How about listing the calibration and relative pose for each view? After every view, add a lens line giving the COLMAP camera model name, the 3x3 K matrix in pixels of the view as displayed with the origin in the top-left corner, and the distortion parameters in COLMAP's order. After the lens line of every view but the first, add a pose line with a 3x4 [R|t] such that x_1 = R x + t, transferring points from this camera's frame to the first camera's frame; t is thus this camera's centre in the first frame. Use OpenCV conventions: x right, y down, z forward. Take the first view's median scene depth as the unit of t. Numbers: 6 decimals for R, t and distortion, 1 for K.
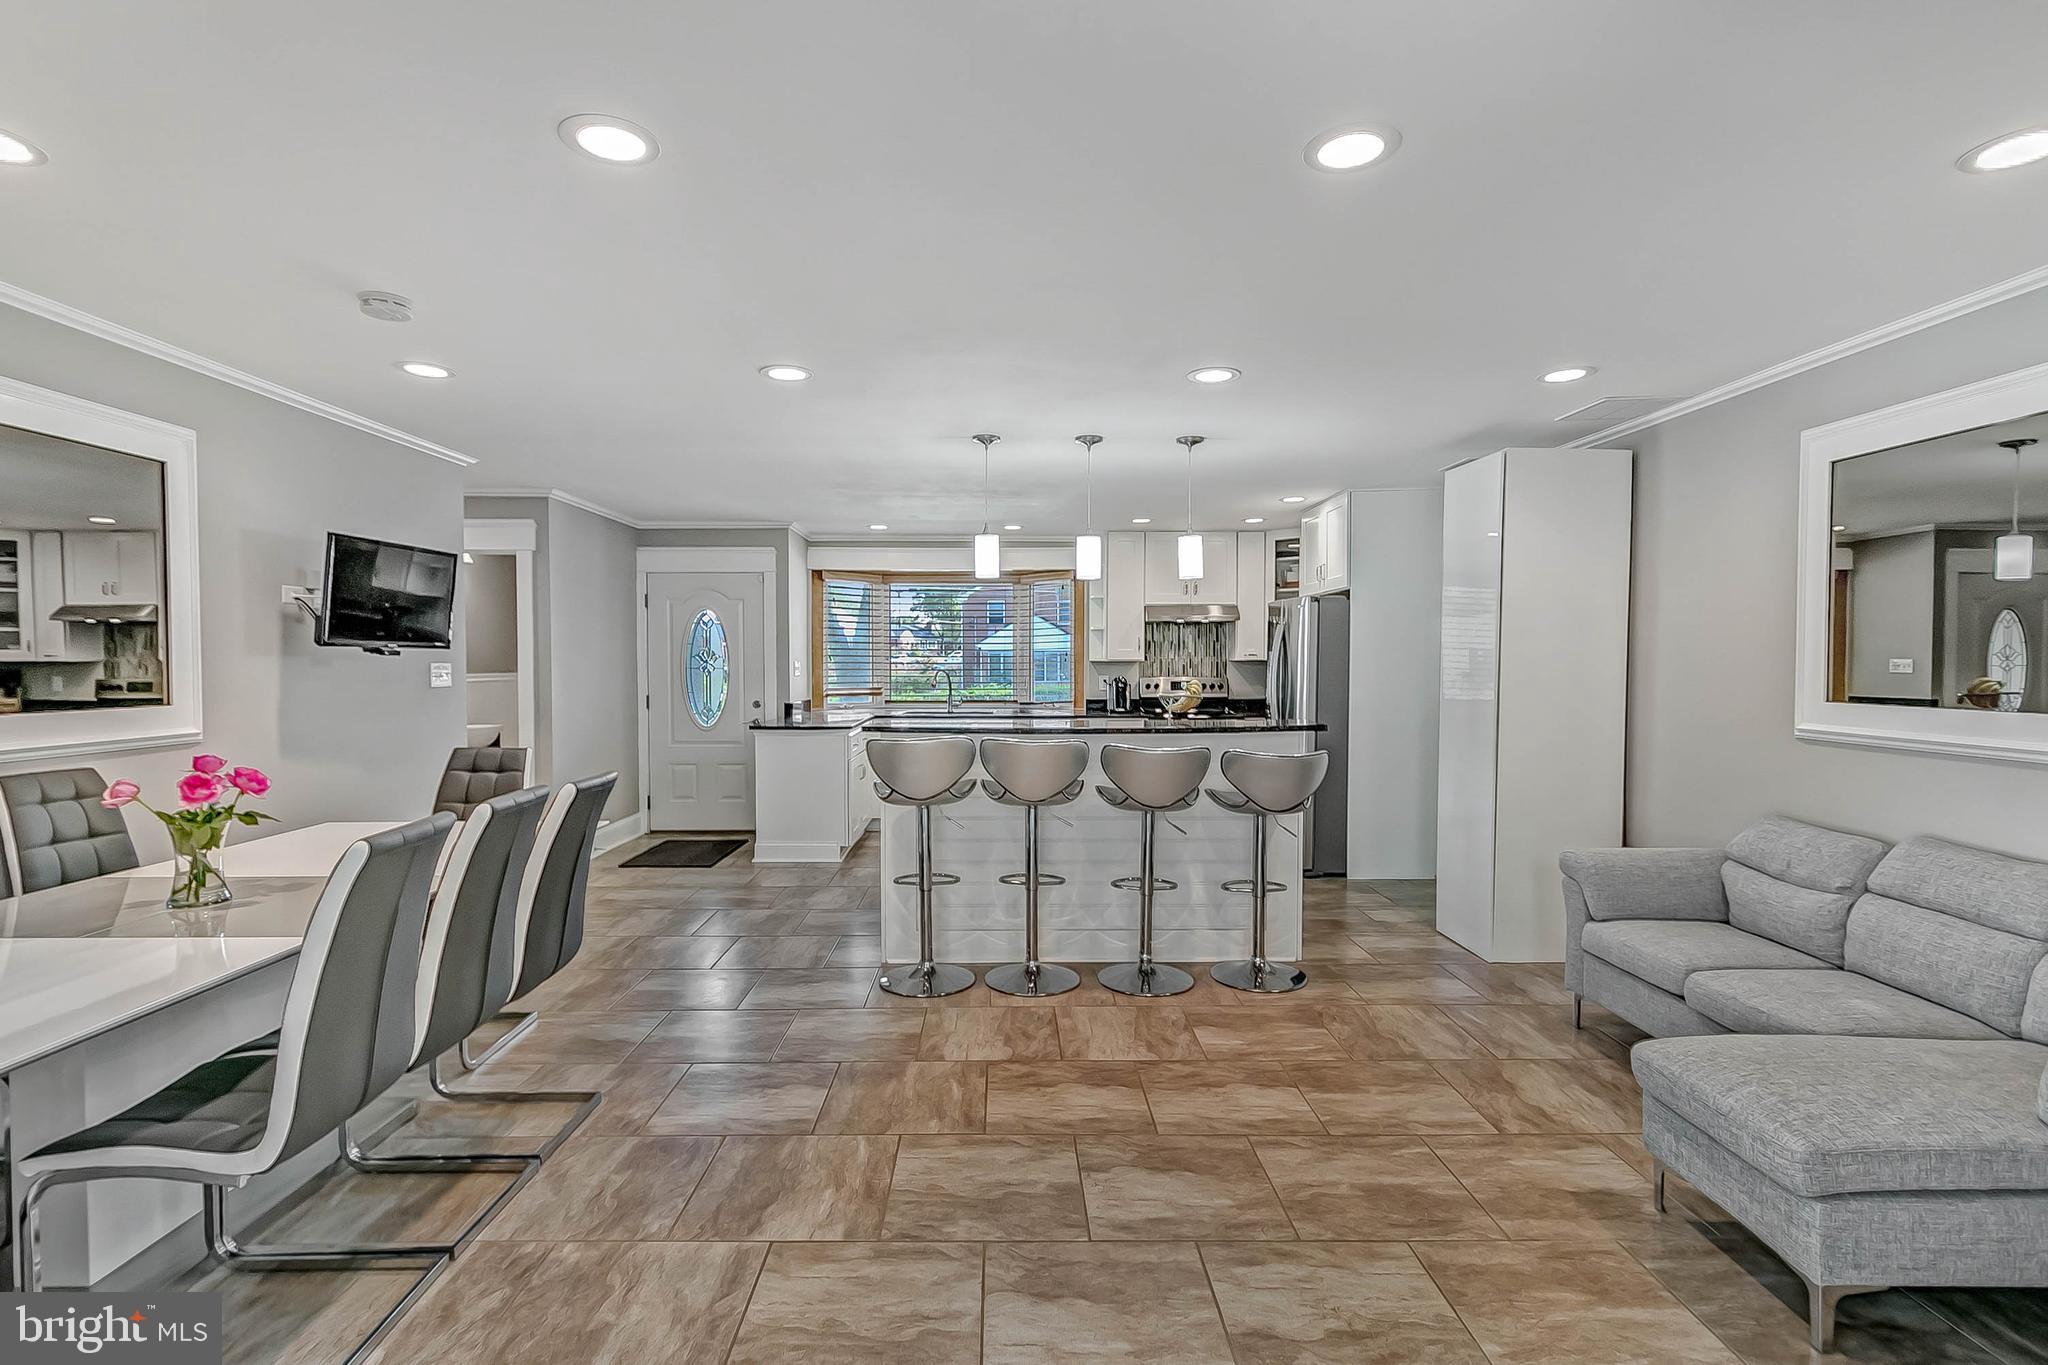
lens RADIAL K [[941.6, 0, 1022.4], [0, 941.6, 686.0], [0, 0, 1]] dist [0.003892, 0.000306]
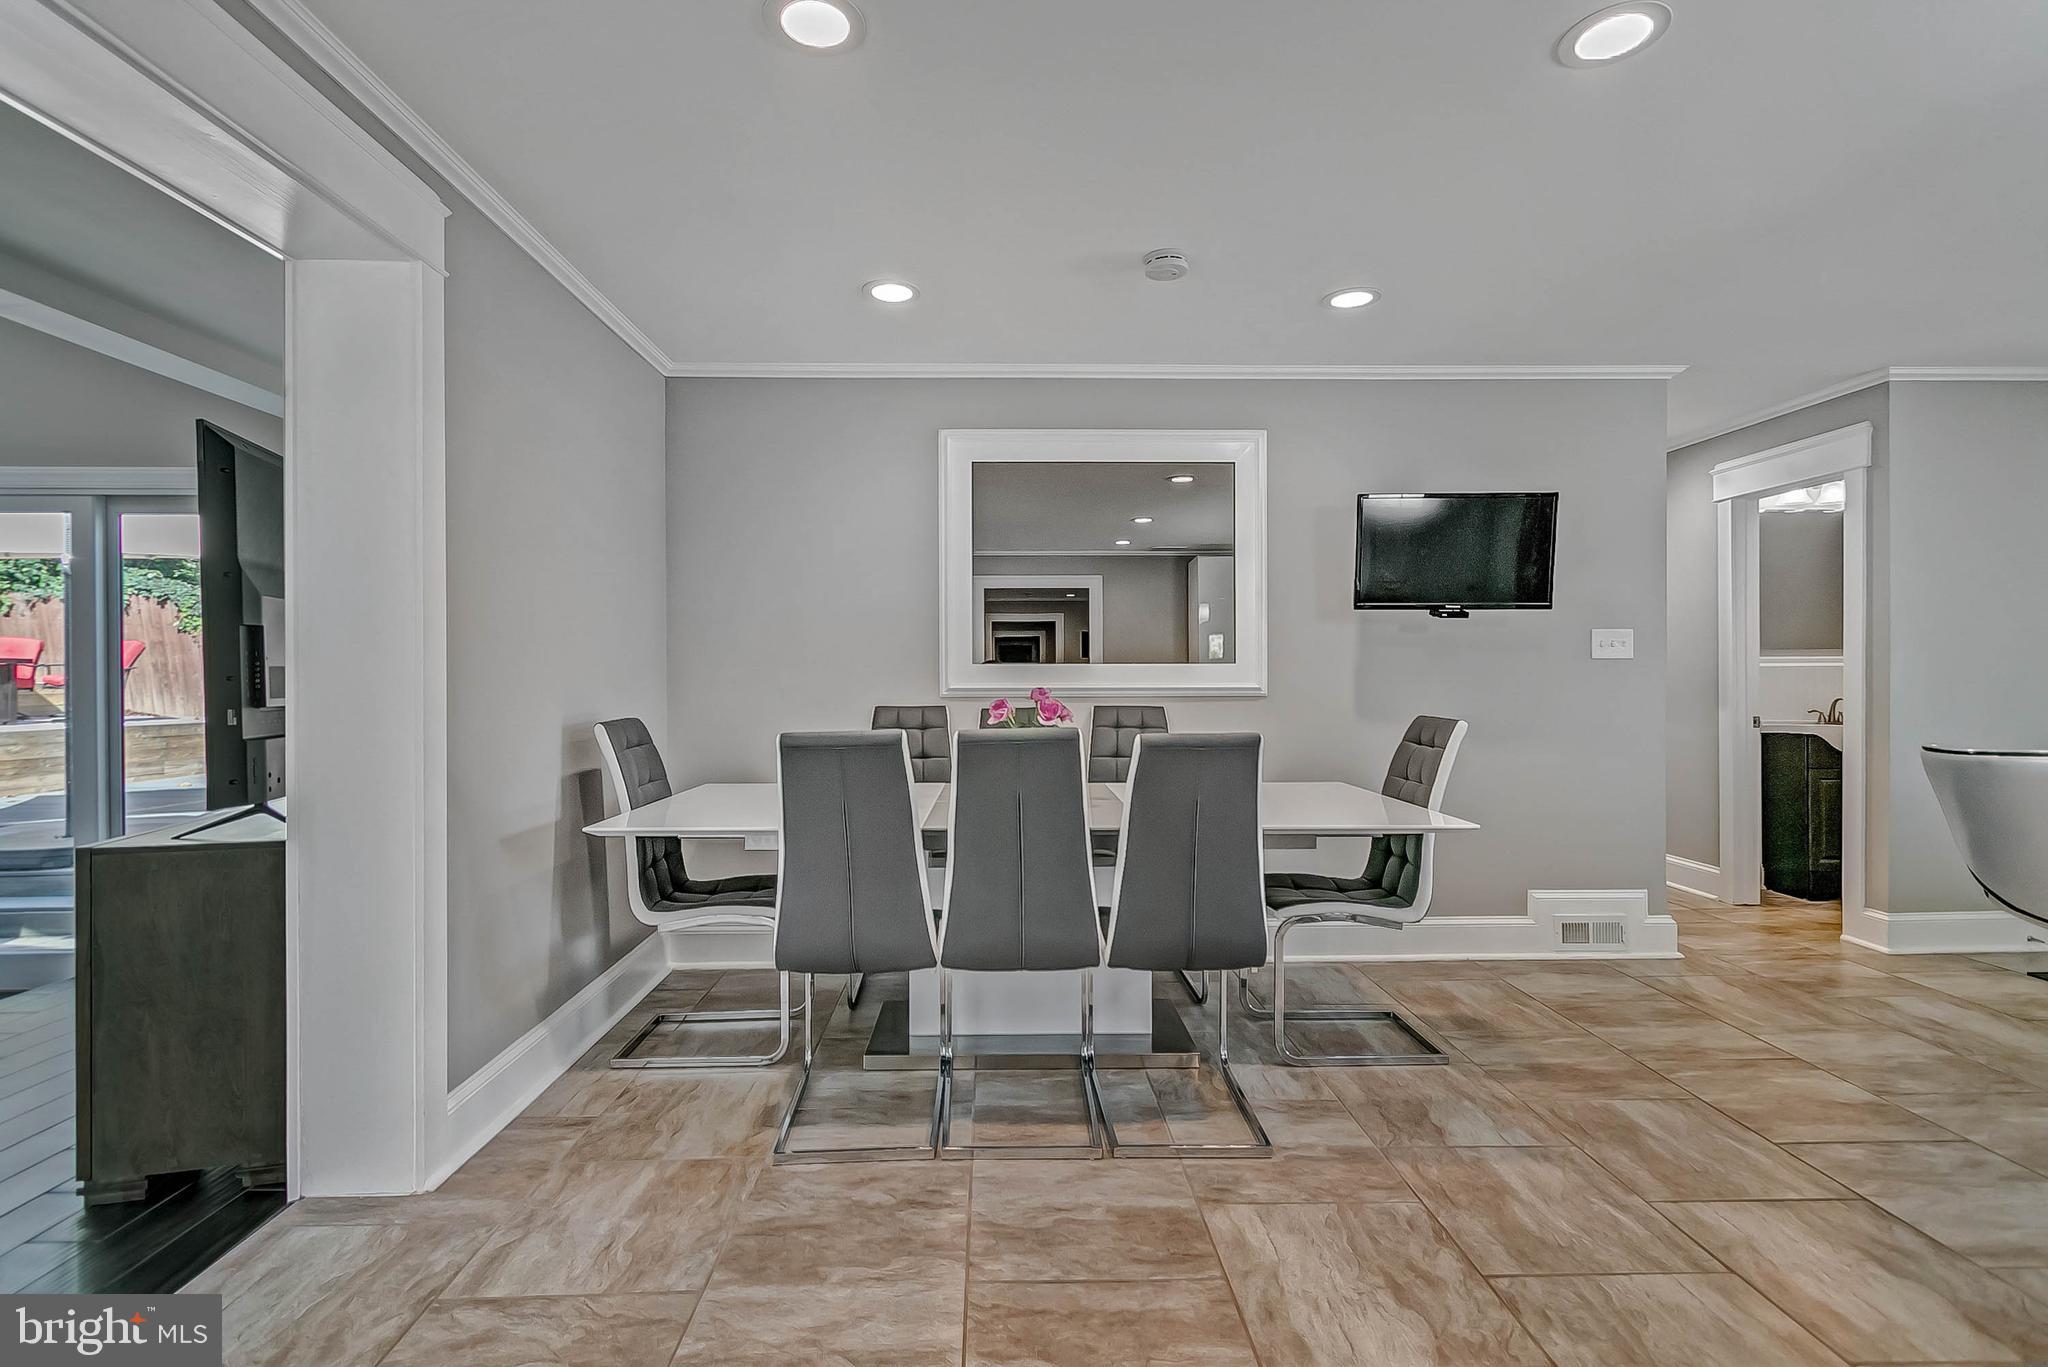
lens RADIAL K [[941.6, 0, 1019.3], [0, 941.6, 676.5], [0, 0, 1]] dist [0.003892, 0.000306]
pose [[0.005165, 0.001525, -0.999985, 0.344343], [-0.023238, 0.999729, 0.001405, 0.047075], [0.999717, 0.023231, 0.005199, 0.805130]]
